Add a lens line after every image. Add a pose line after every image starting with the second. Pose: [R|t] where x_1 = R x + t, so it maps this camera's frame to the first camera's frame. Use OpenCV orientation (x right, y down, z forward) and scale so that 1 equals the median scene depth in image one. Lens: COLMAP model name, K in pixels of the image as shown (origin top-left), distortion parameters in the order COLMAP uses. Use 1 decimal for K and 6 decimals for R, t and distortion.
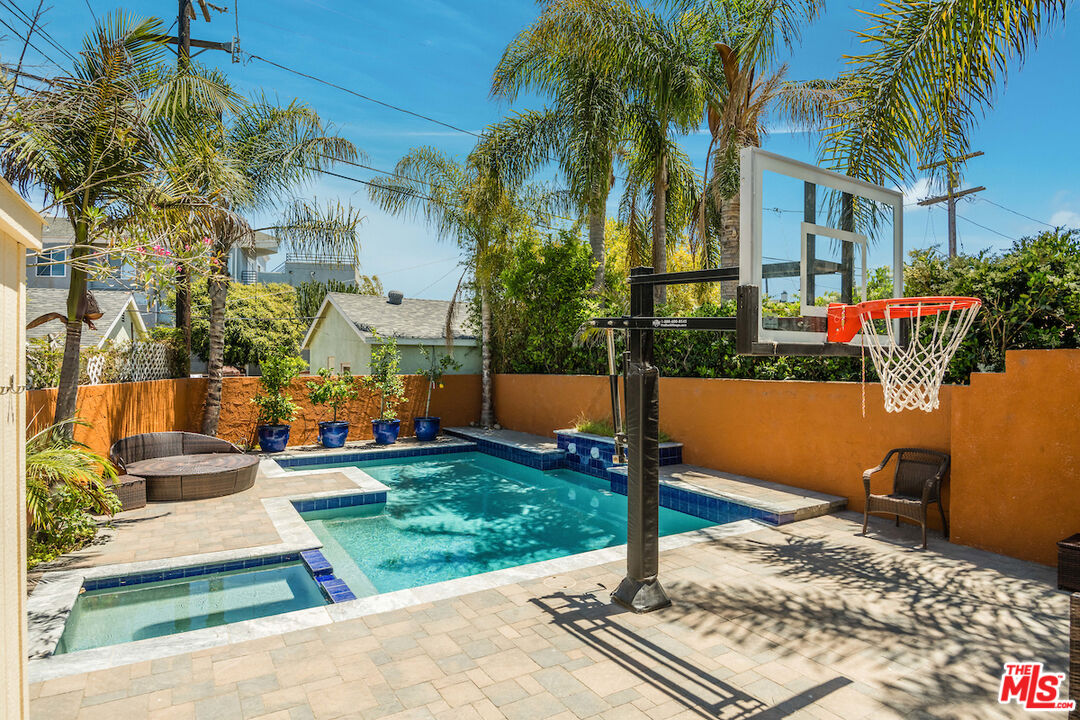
lens RADIAL K [[619.7, 0, 536.2], [0, 619.7, 357.3], [0, 0, 1]] dist [-0.001187, -0.000615]
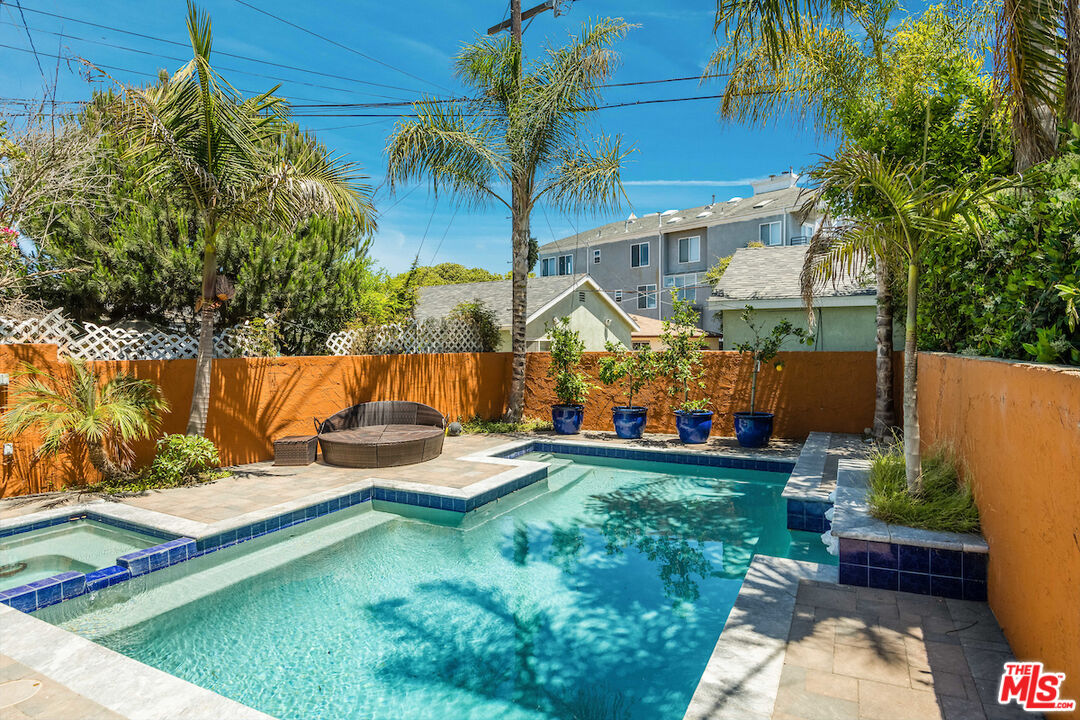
lens RADIAL K [[619.7, 0, 536.2], [0, 619.7, 357.3], [0, 0, 1]] dist [-0.001187, -0.000615]
pose [[0.501791, 0.016078, -0.864840, 0.313918], [0.014252, 0.999538, 0.026851, 0.014419], [0.864872, -0.025800, 0.501330, 0.480732]]
